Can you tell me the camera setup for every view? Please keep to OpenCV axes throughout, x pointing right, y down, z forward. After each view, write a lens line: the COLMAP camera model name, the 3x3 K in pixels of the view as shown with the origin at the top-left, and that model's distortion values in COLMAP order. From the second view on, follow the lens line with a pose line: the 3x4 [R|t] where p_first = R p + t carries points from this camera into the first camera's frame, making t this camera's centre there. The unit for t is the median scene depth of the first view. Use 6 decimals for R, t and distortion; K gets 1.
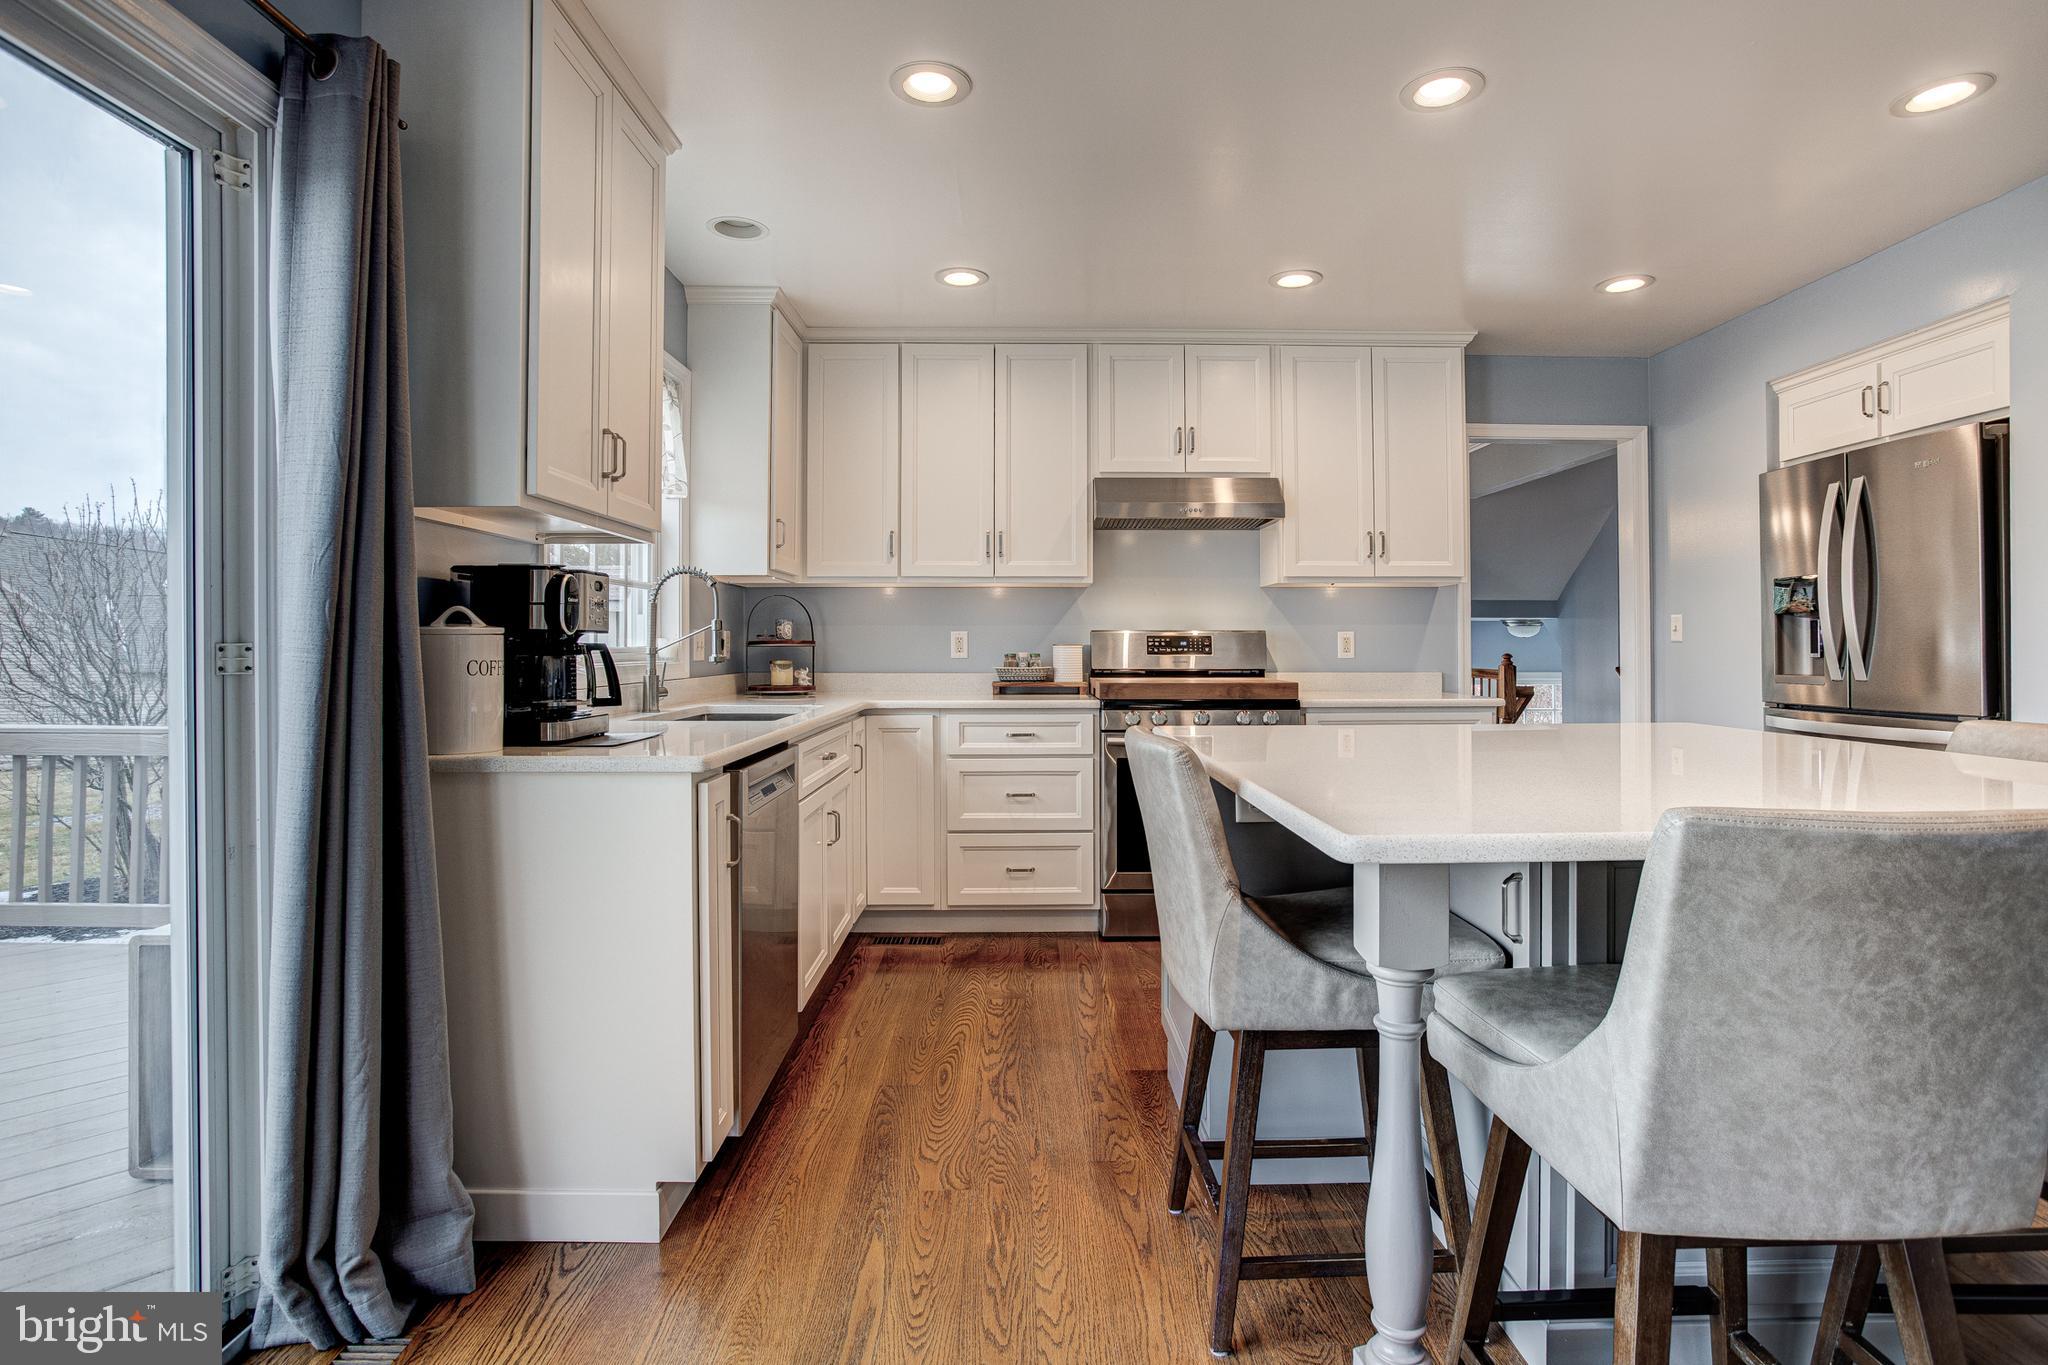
lens RADIAL K [[1039.4, 0, 1026.7], [0, 1039.4, 646.2], [0, 0, 1]] dist [-0.040474, 0.025871]
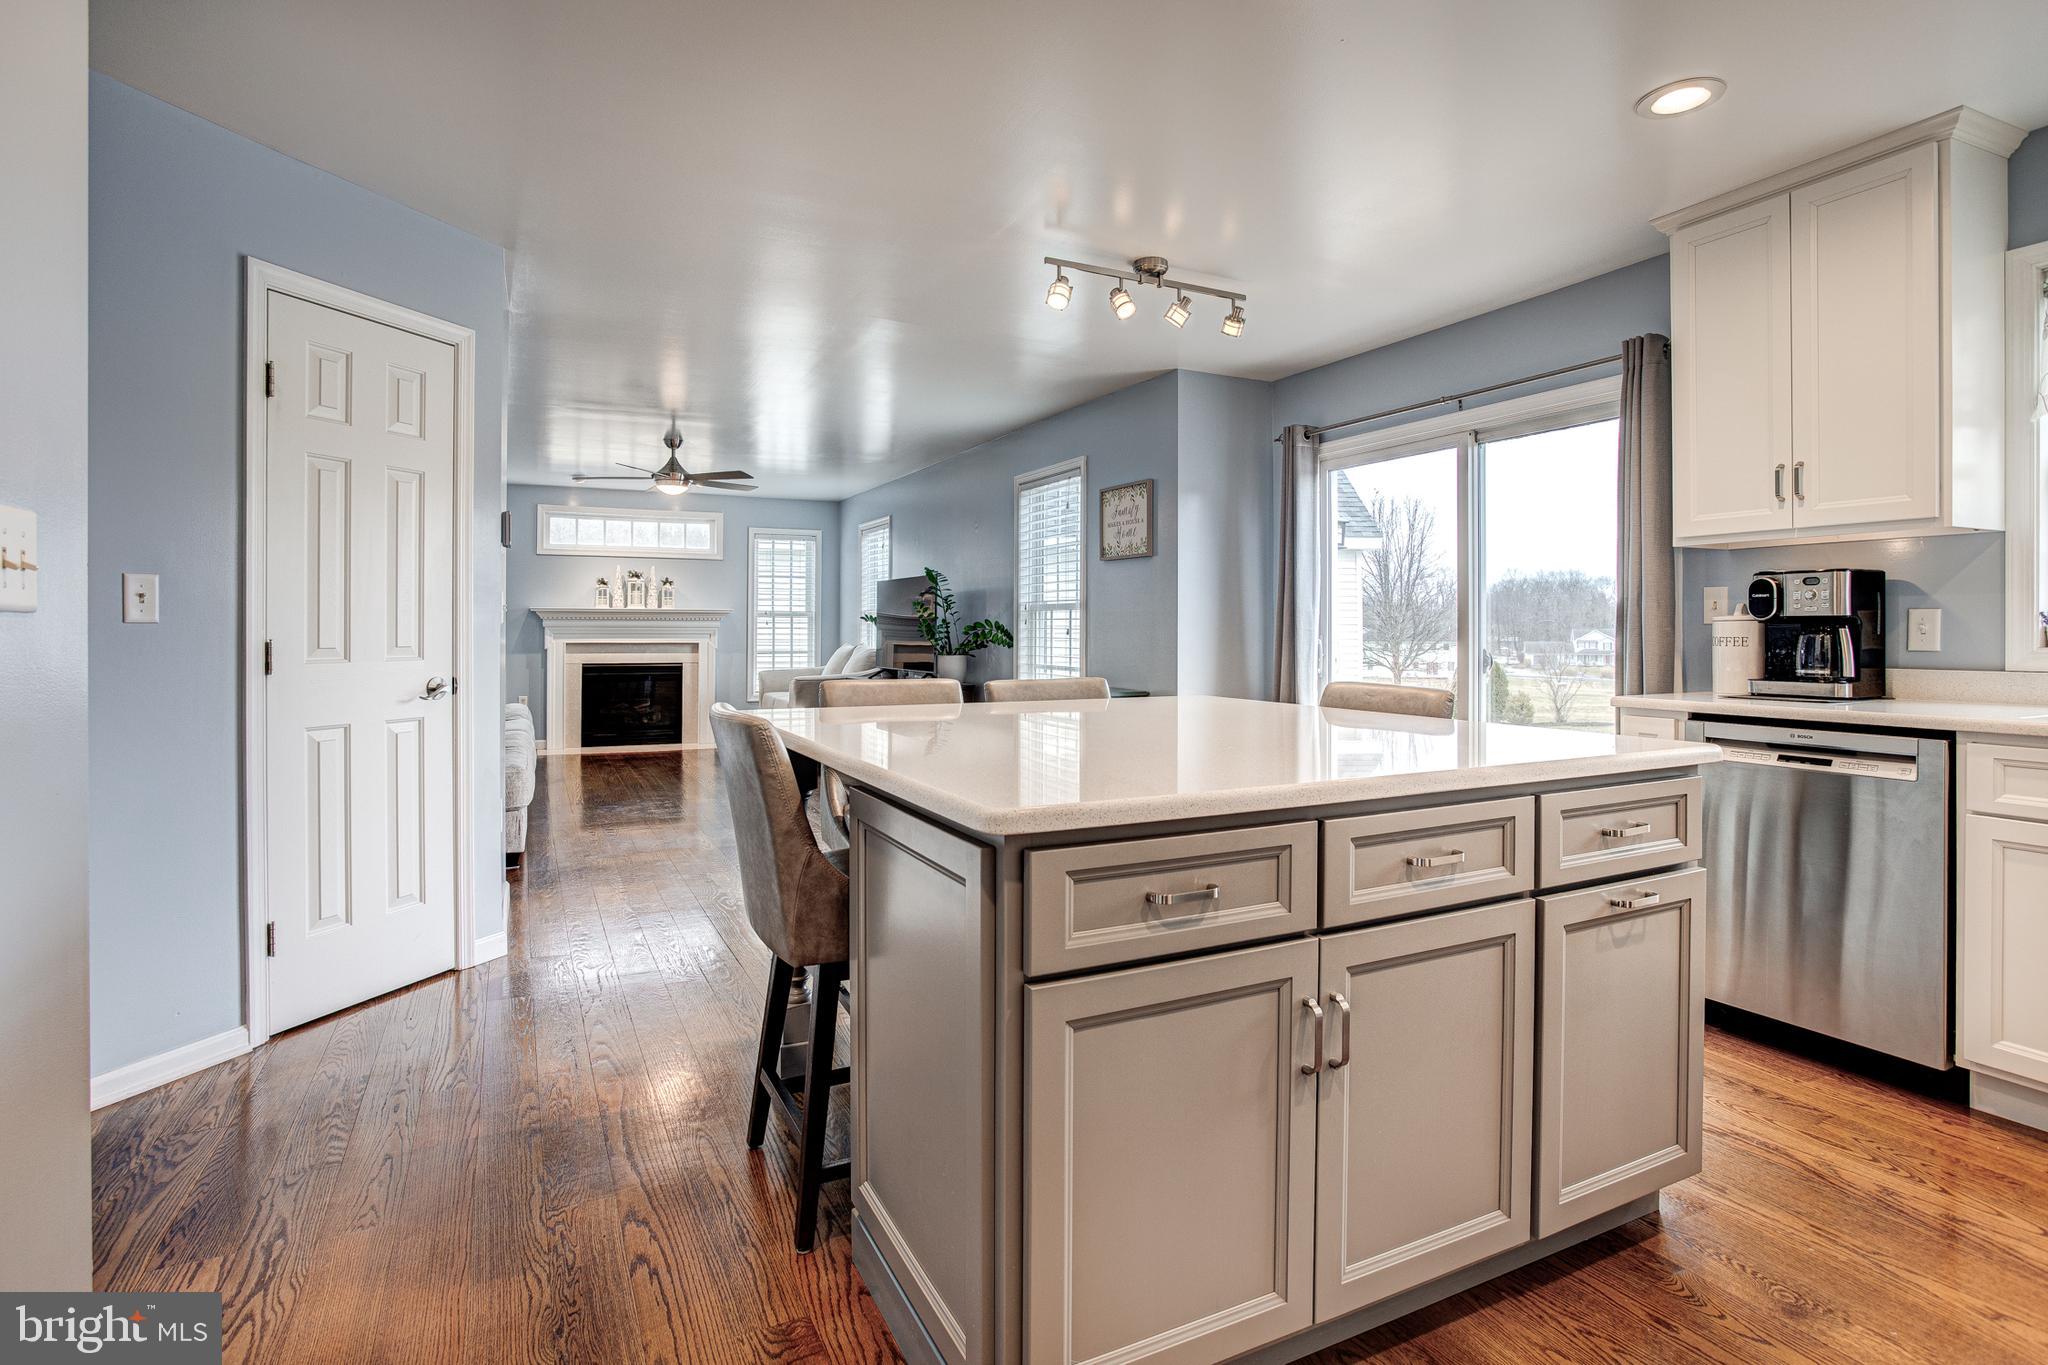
lens RADIAL K [[1032.6, 0, 1024.8], [0, 1032.6, 630.4], [0, 0, 1]] dist [-0.001852, 0.002549]
pose [[-0.901253, 0.003482, -0.433280, 0.550227], [0.002879, 0.999994, 0.002047, -0.001218], [0.433284, 0.000597, -0.901257, 0.932702]]
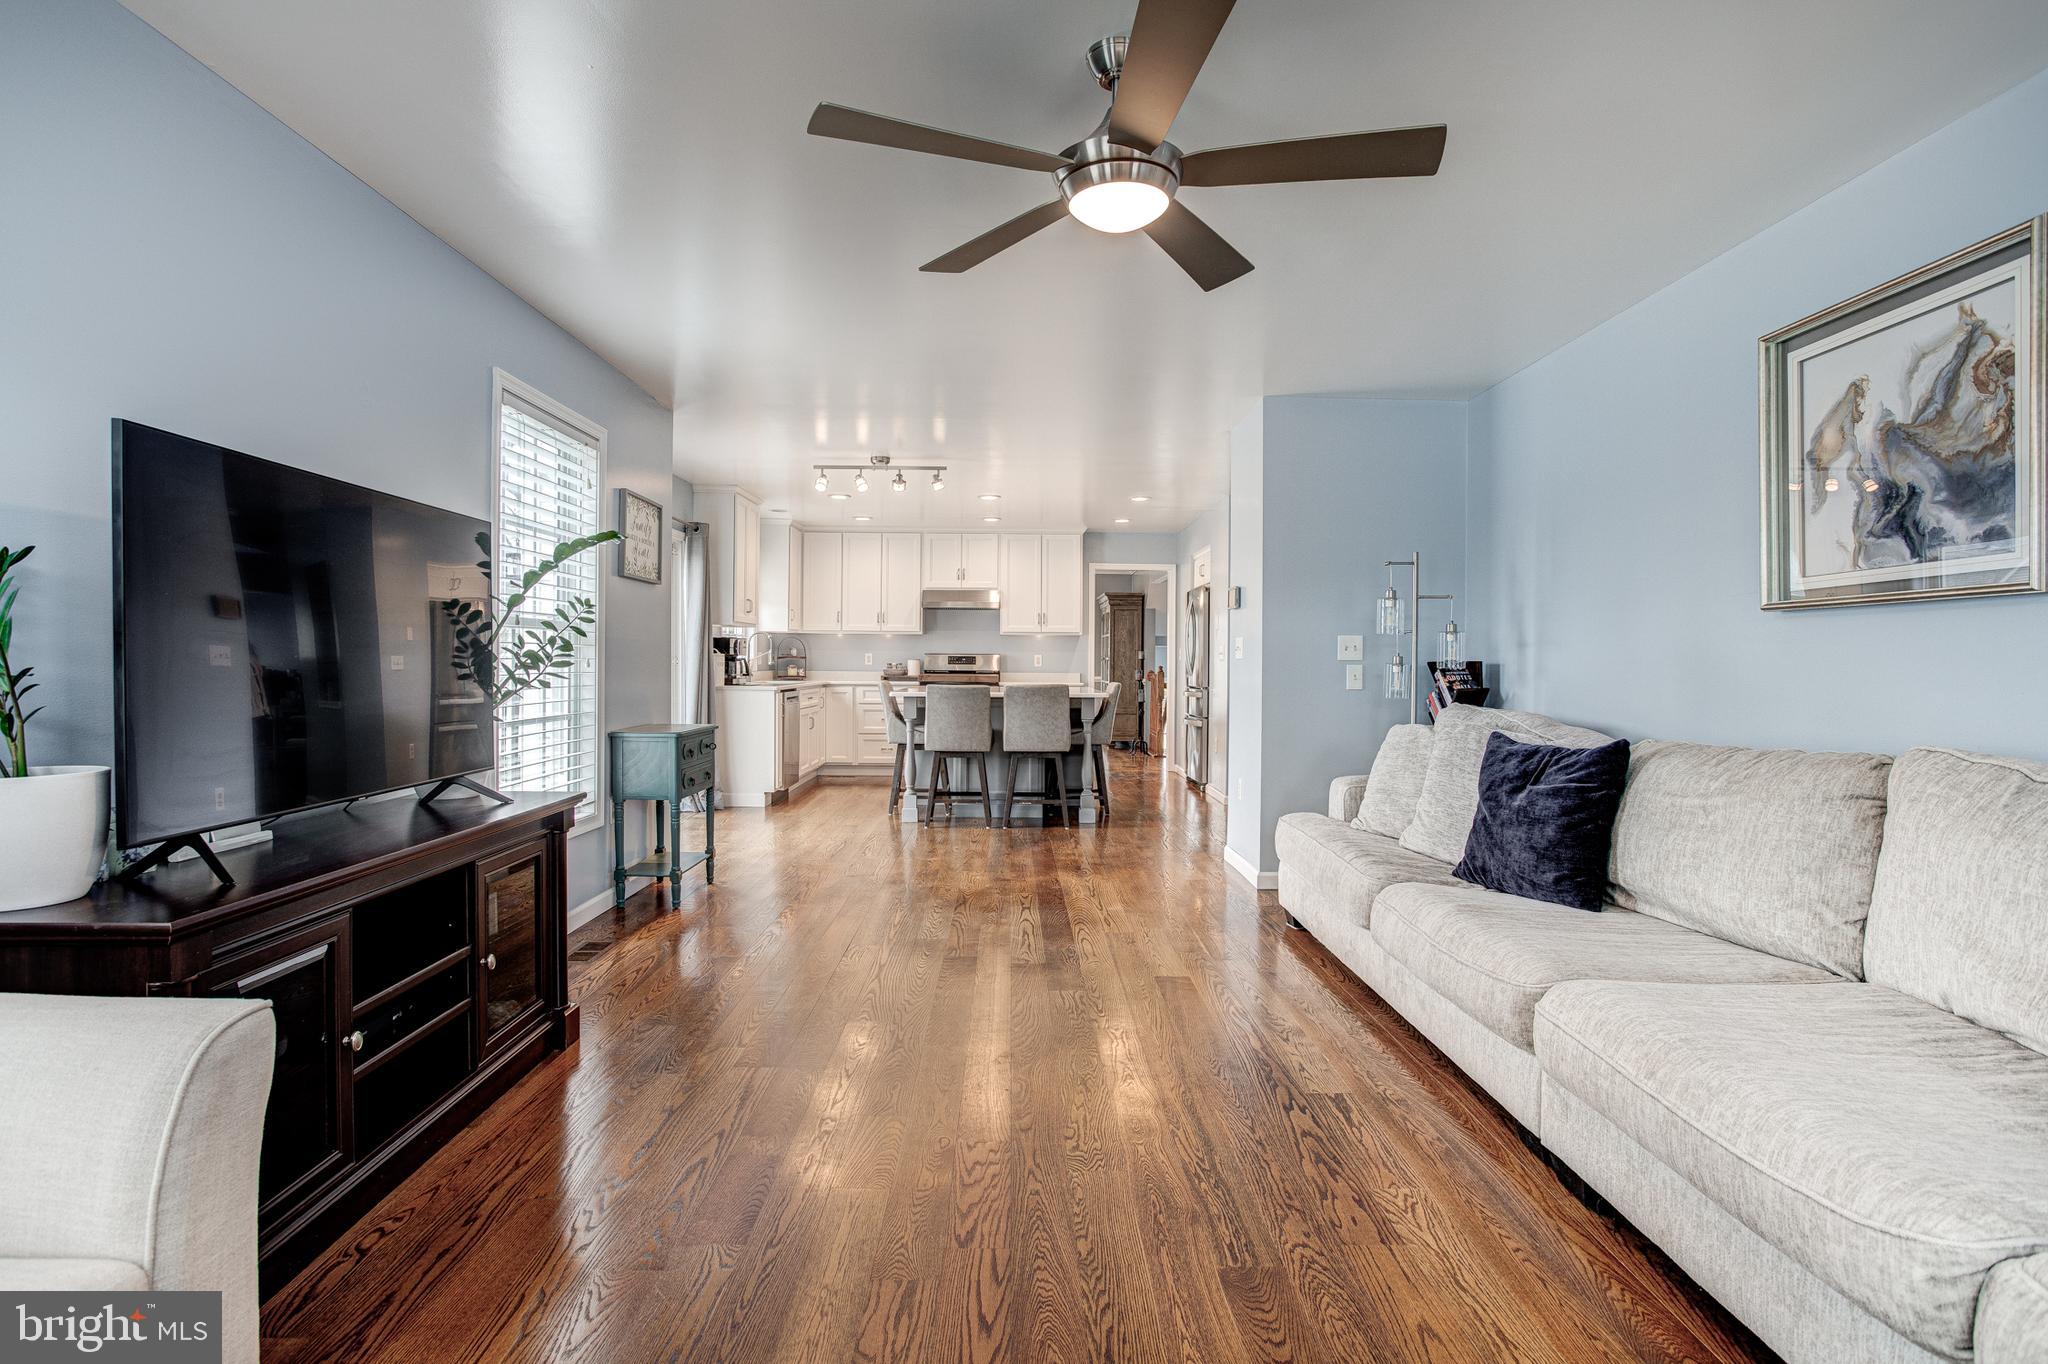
lens RADIAL K [[1031.3, 0, 1024.0], [0, 1031.3, 682.0], [0, 0, 1]] dist [-0.037006, 0.036169]
pose [[0.999954, 0.008221, 0.004984, 0.288551], [-0.008332, 0.999707, 0.022728, -0.005482], [-0.004795, -0.022769, 0.999729, -1.386550]]
